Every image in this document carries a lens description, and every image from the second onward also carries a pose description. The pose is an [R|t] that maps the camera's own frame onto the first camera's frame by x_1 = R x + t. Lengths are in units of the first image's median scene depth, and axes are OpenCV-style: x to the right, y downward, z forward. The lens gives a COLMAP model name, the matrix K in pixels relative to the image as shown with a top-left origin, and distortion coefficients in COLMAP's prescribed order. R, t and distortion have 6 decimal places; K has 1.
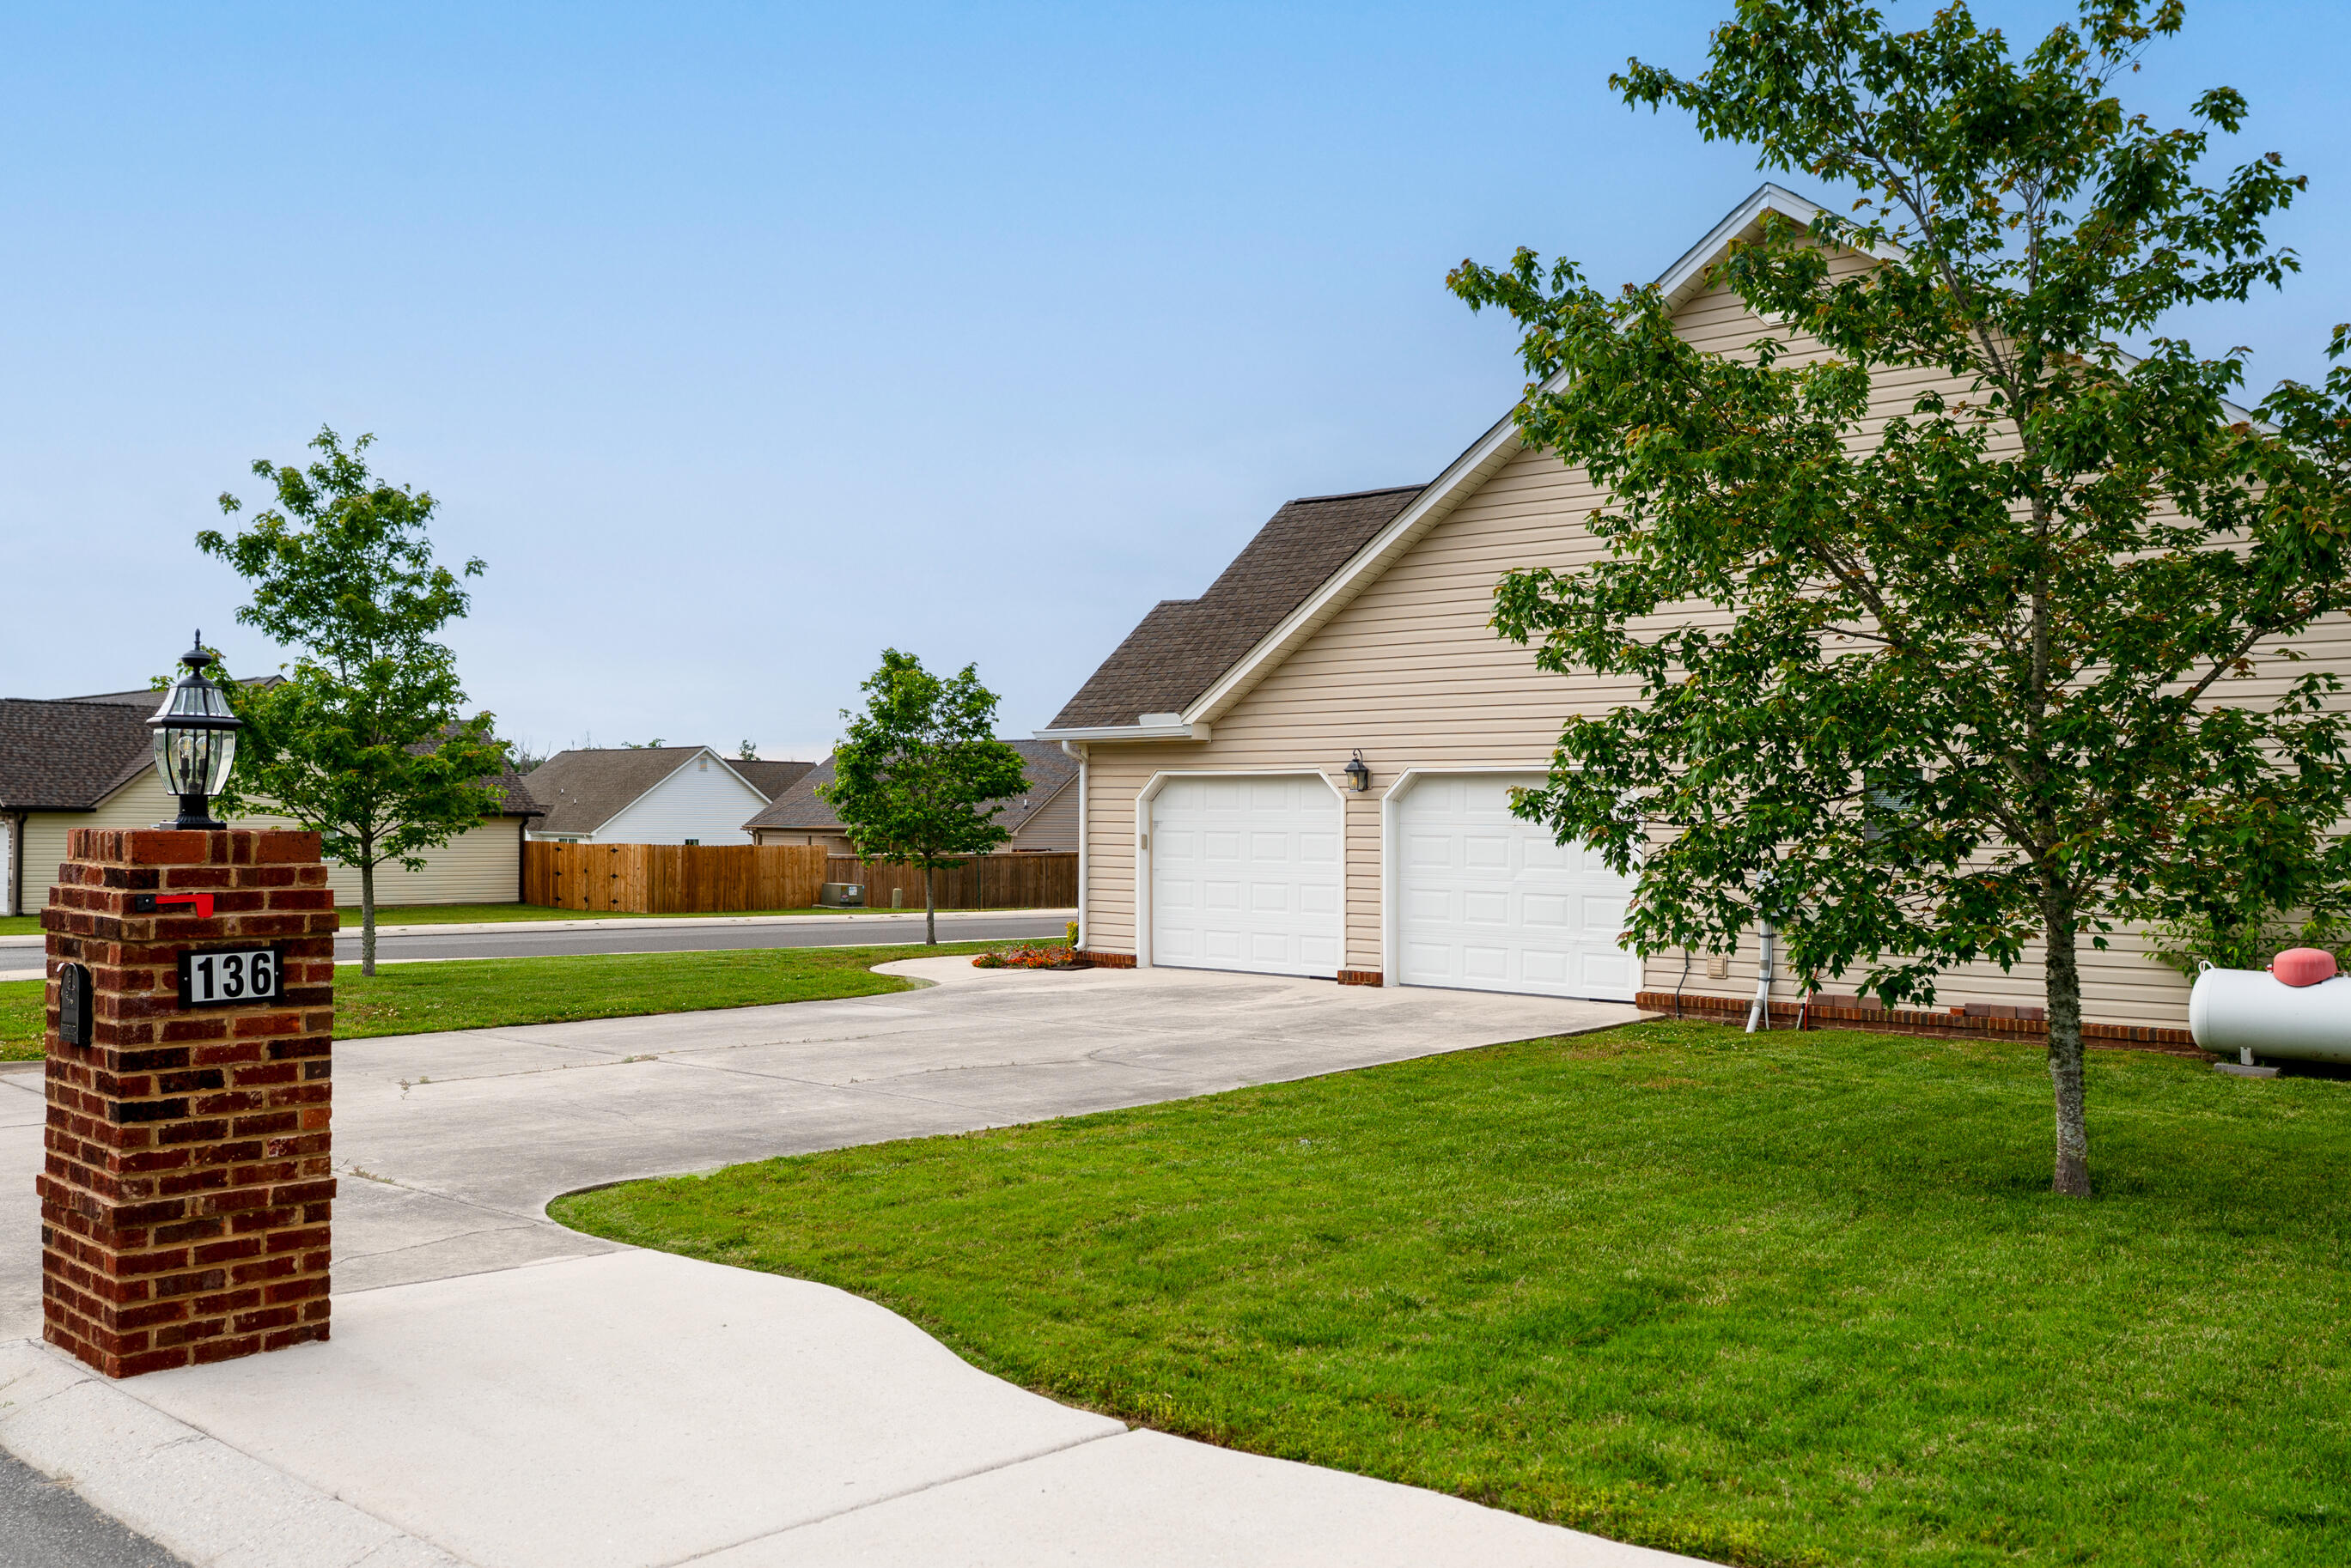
lens RADIAL K [[1832.9, 0, 1205.3], [0, 1832.9, 792.1], [0, 0, 1]] dist [-0.001406, -0.003255]
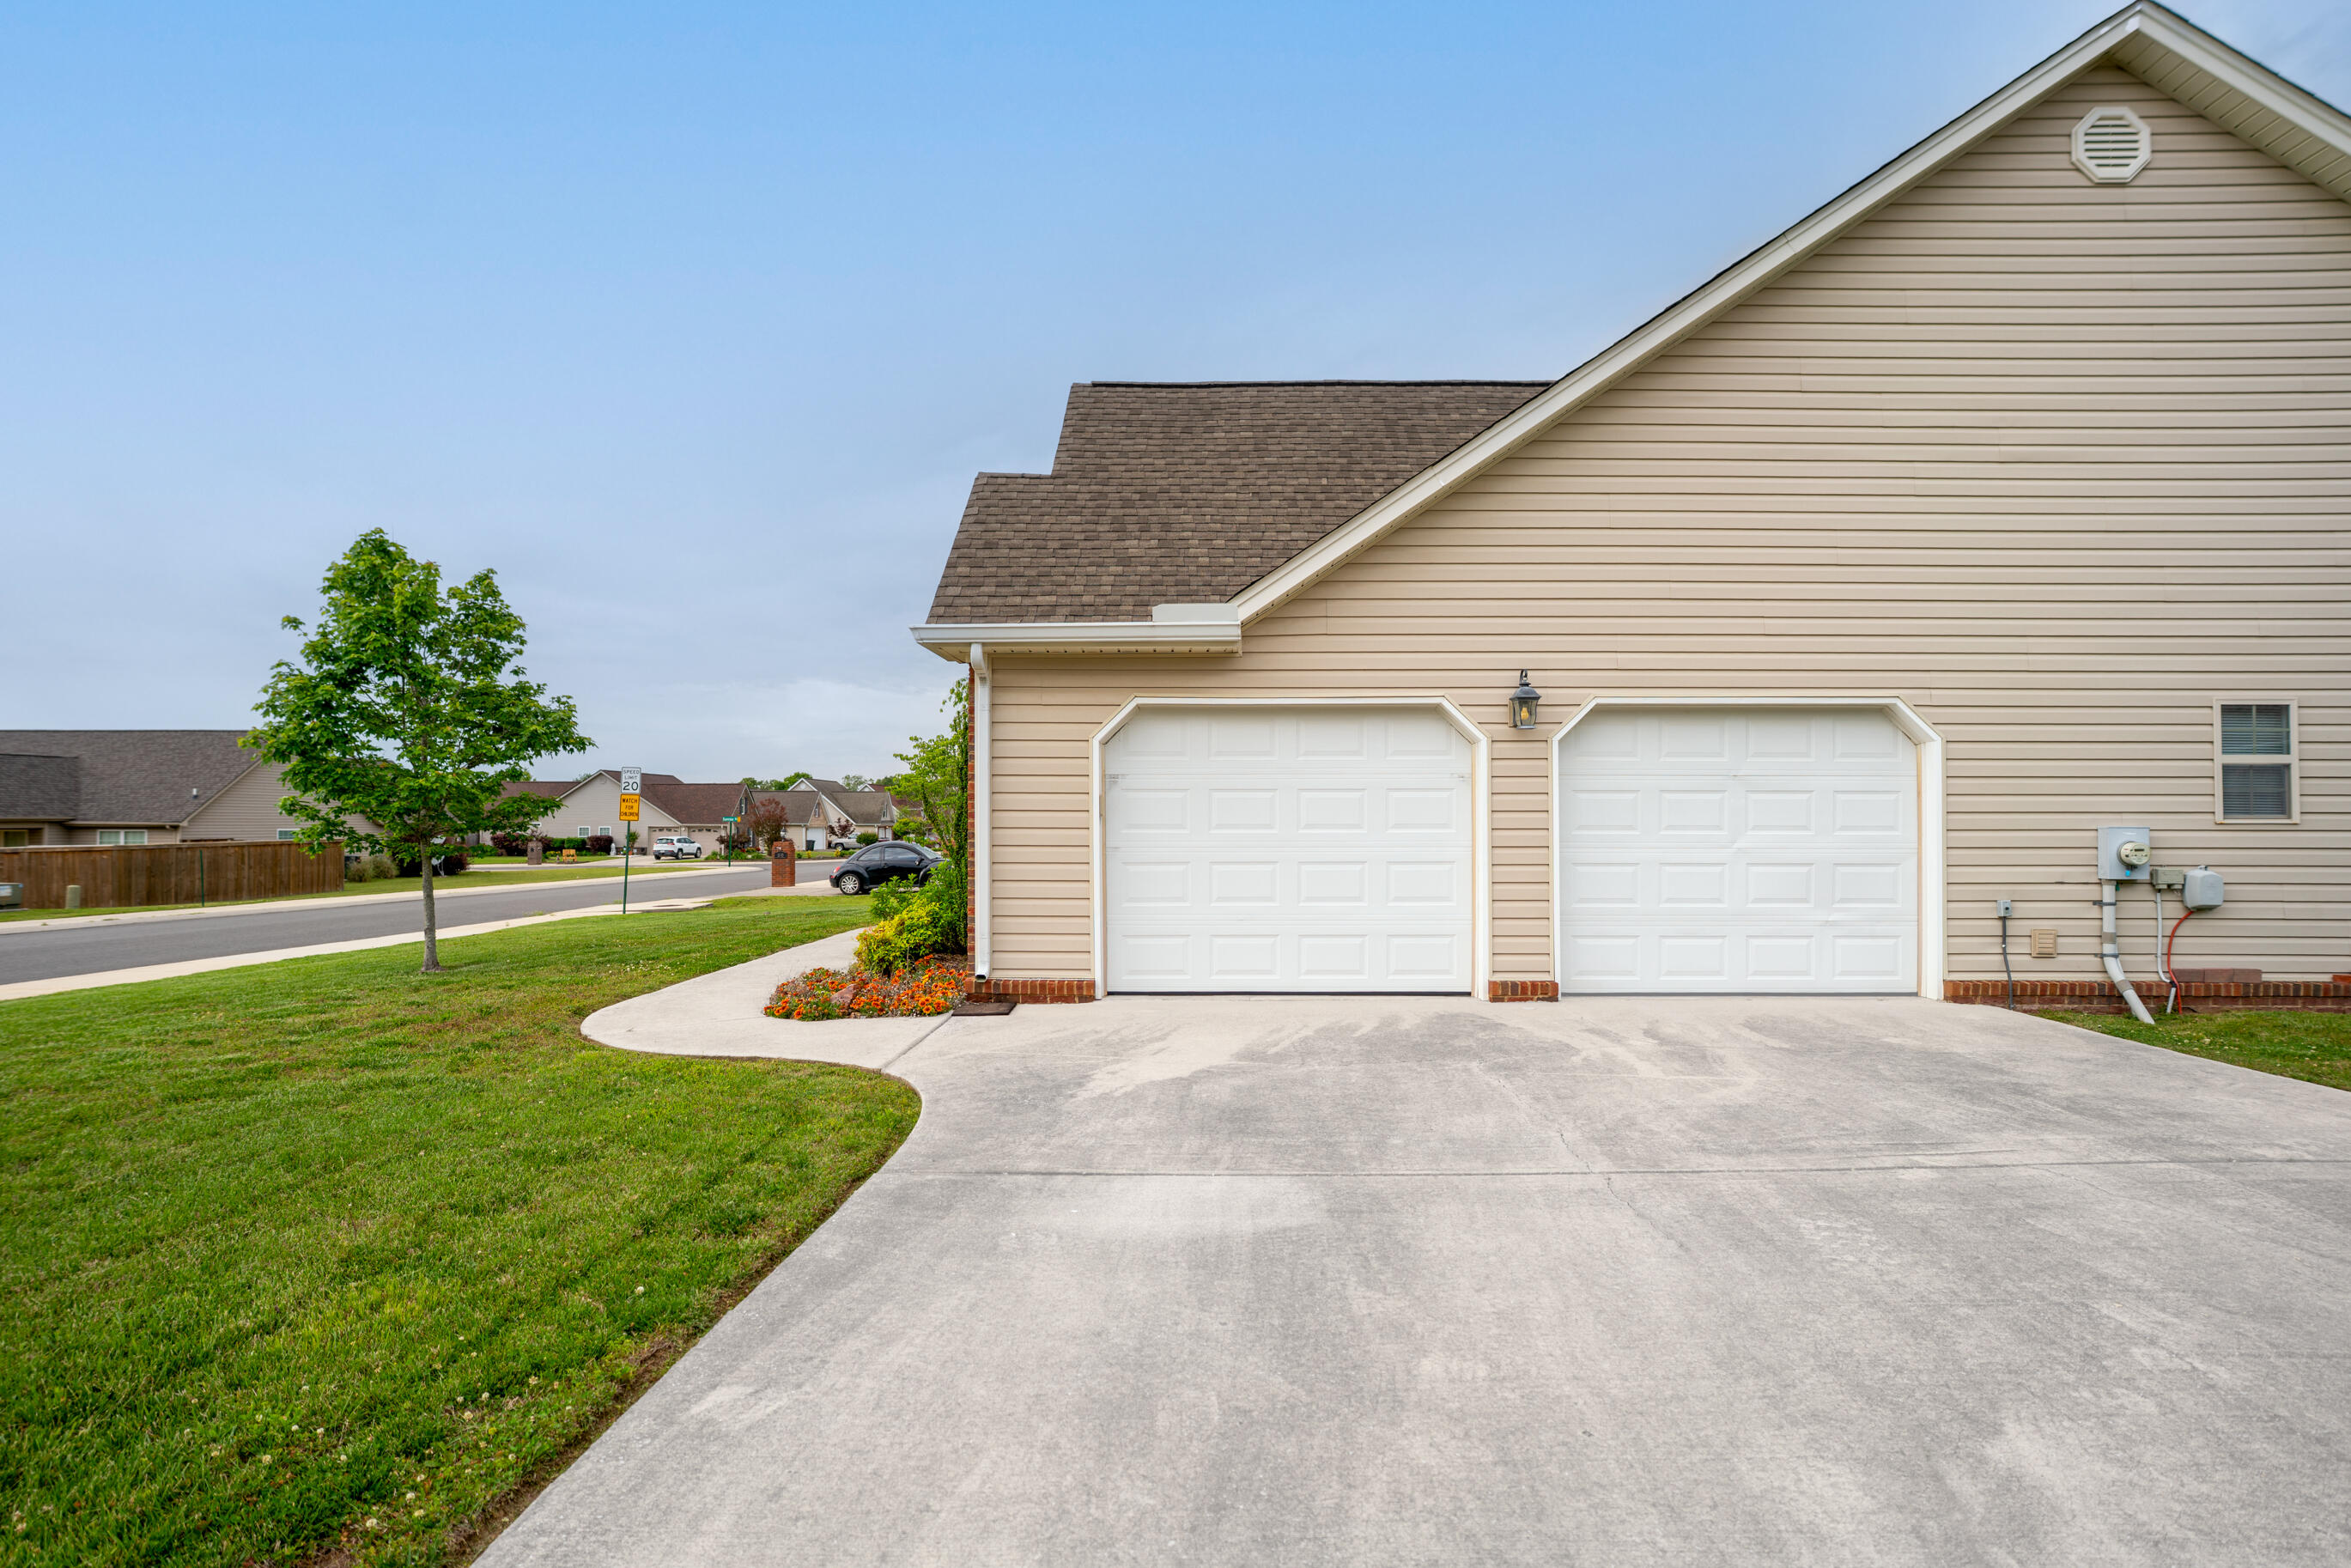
lens RADIAL K [[1194.4, 0, 1187.6], [0, 1194.4, 829.3], [0, 0, 1]] dist [-0.039935, 0.000603]
pose [[0.785169, -0.016706, 0.619056, -0.280754], [-0.001369, 0.999587, 0.028712, 0.023655], [-0.619280, -0.023392, 0.784822, 0.665472]]
